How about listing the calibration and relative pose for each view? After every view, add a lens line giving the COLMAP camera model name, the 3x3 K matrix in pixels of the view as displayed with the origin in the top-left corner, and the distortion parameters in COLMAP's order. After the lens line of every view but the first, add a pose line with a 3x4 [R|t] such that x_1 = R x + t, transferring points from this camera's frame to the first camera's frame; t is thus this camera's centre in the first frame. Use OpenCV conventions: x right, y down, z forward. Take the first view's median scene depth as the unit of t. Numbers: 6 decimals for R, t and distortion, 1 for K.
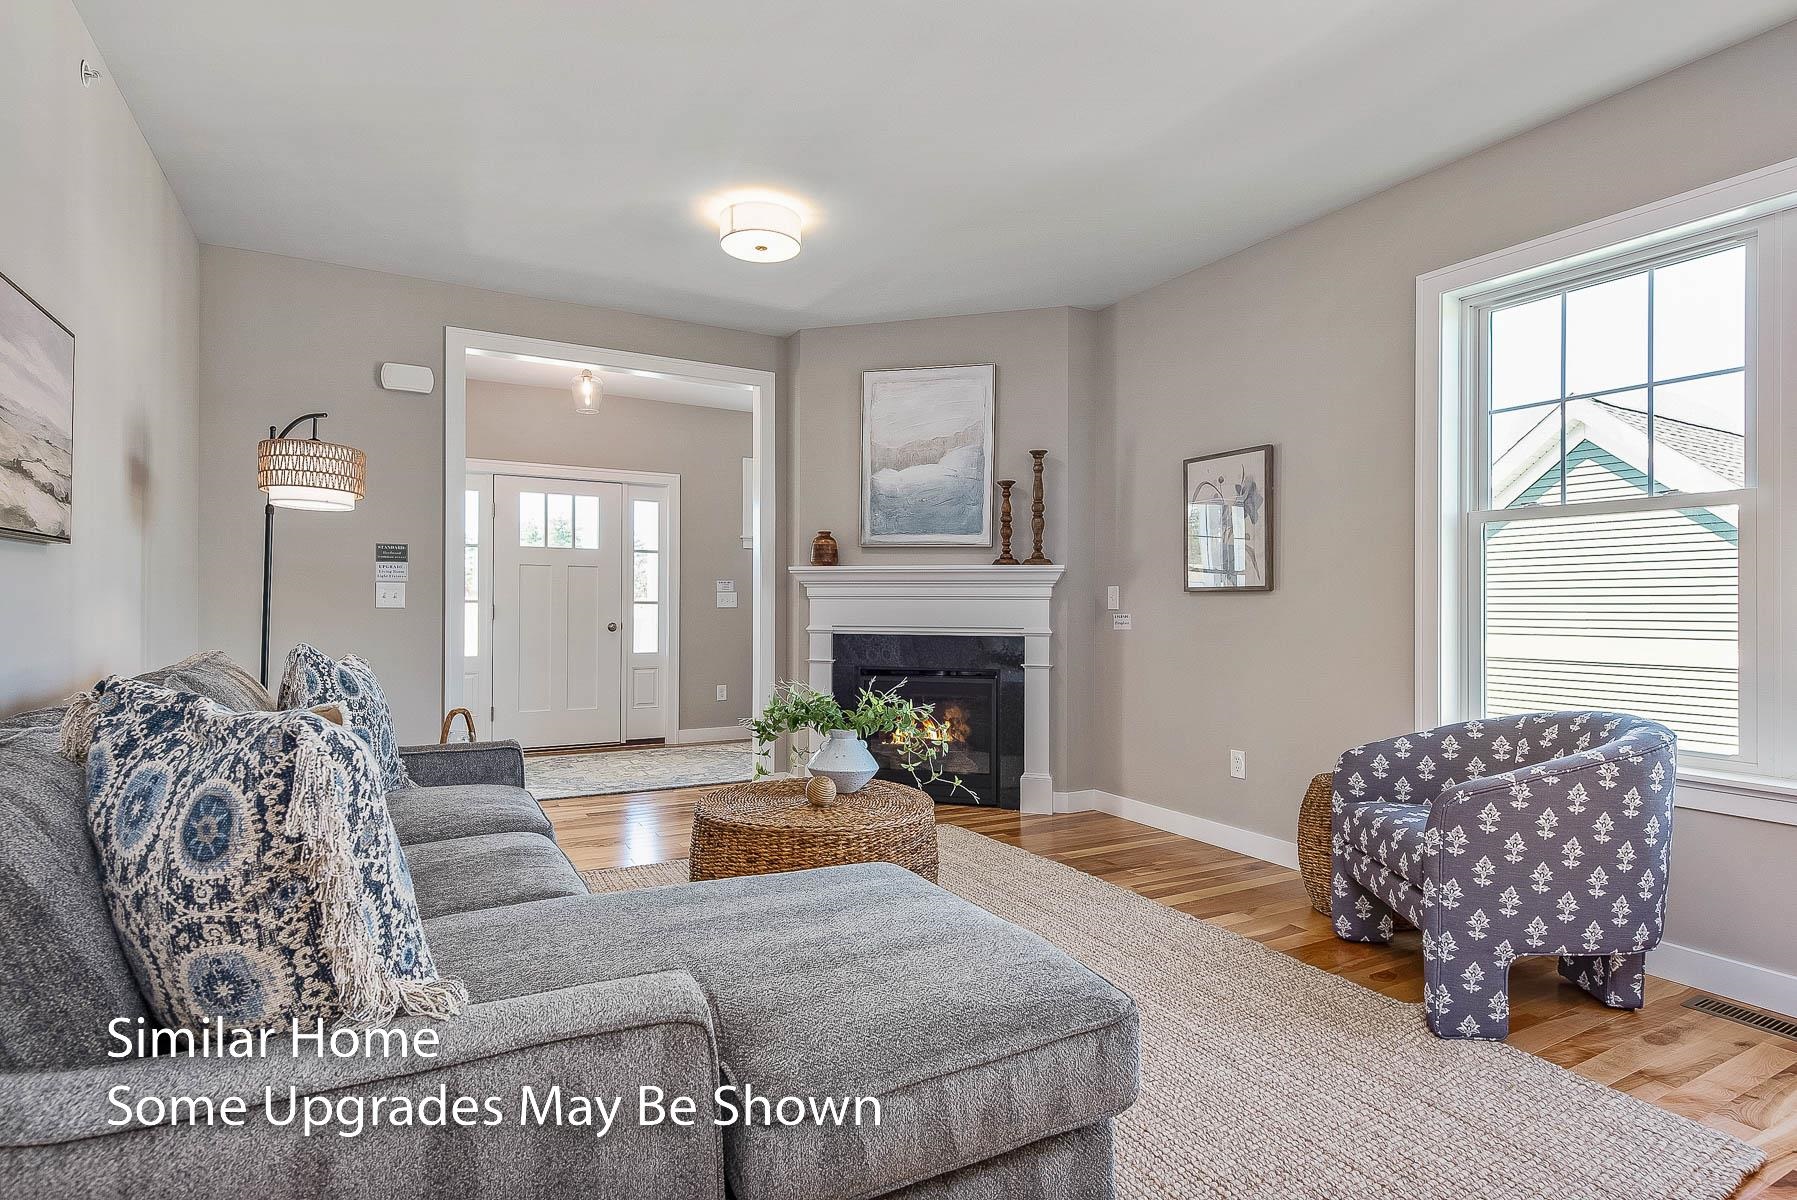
lens RADIAL K [[977.8, 0, 898.5], [0, 977.8, 600.0], [0, 0, 1]] dist [0.001588, -0.000171]
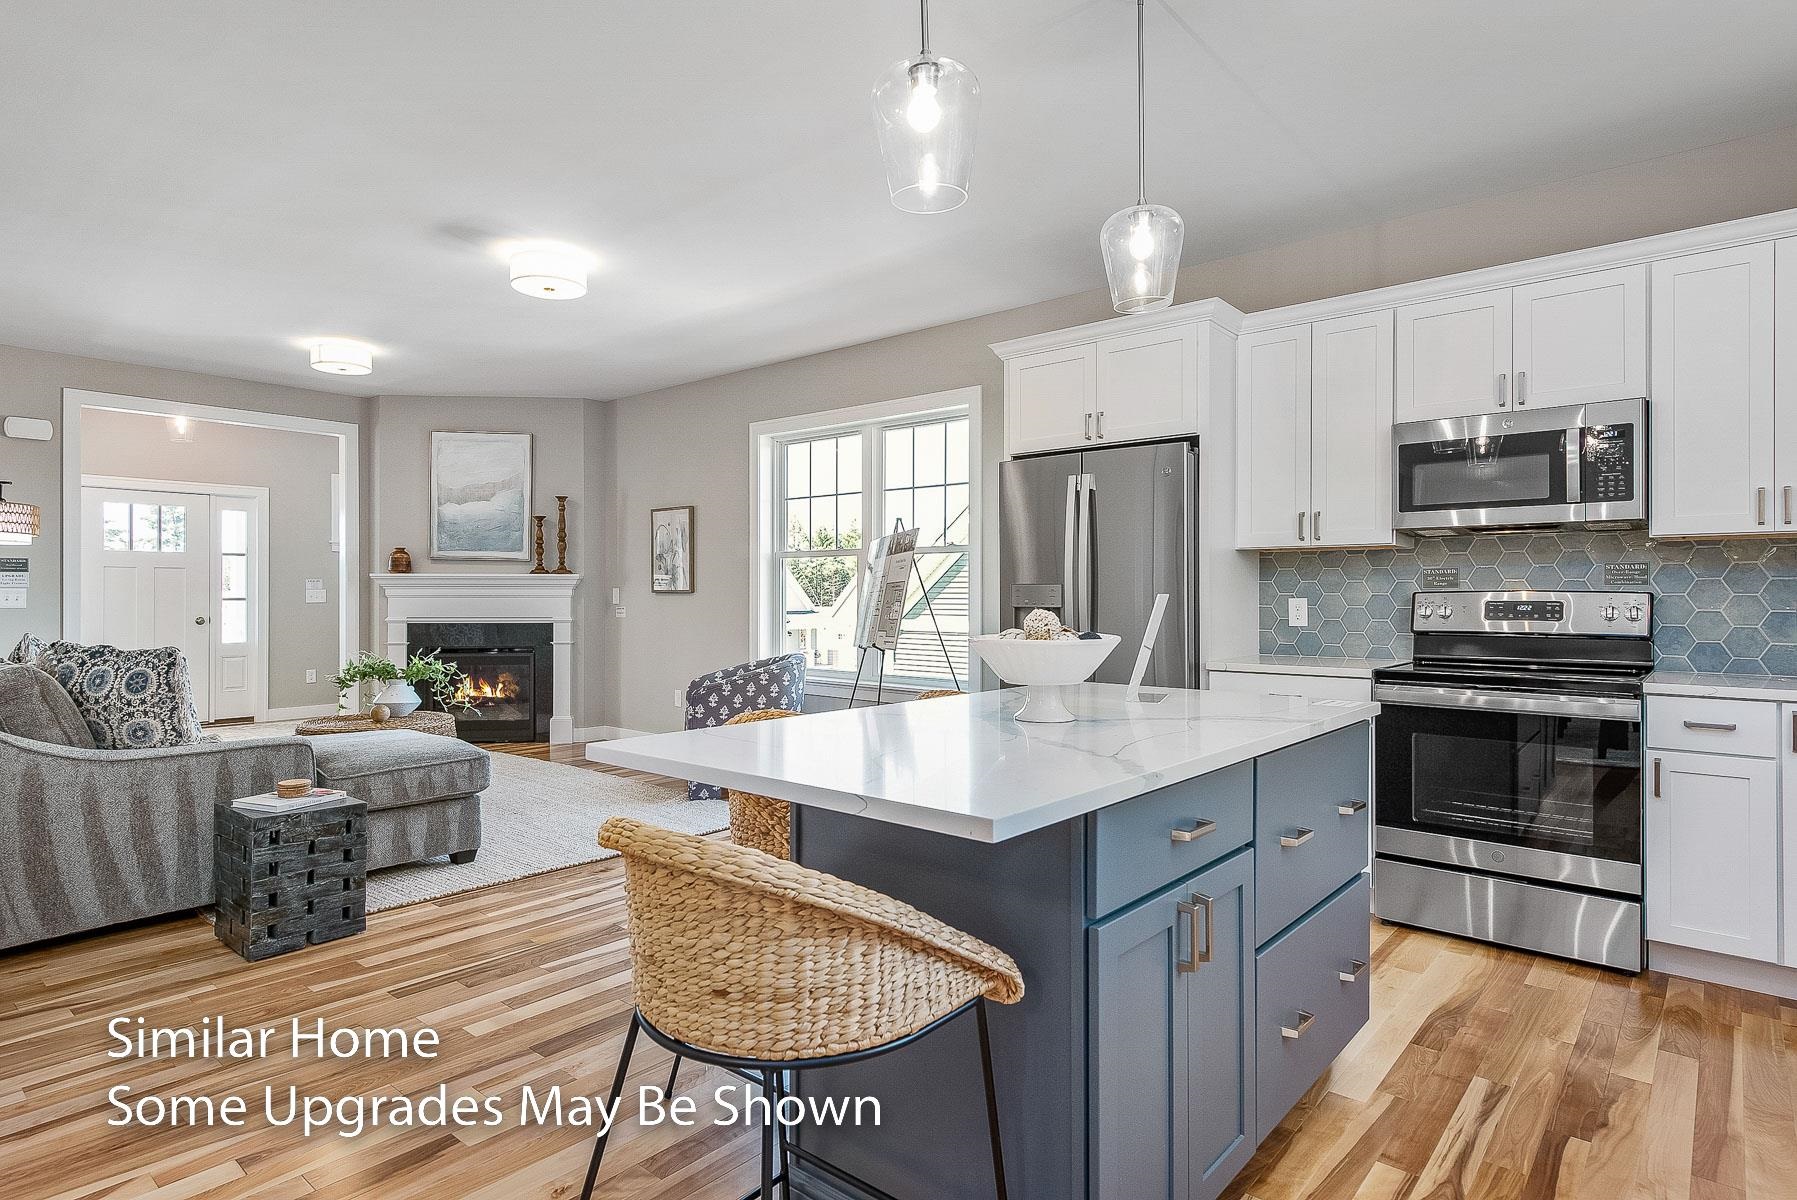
lens RADIAL K [[955.1, 0, 906.3], [0, 955.1, 589.1], [0, 0, 1]] dist [-0.001724, -0.002212]
pose [[0.928343, -0.003328, 0.371710, 0.091382], [0.002889, 0.999994, 0.001737, -0.014516], [-0.371714, -0.000539, 0.928347, -0.529036]]
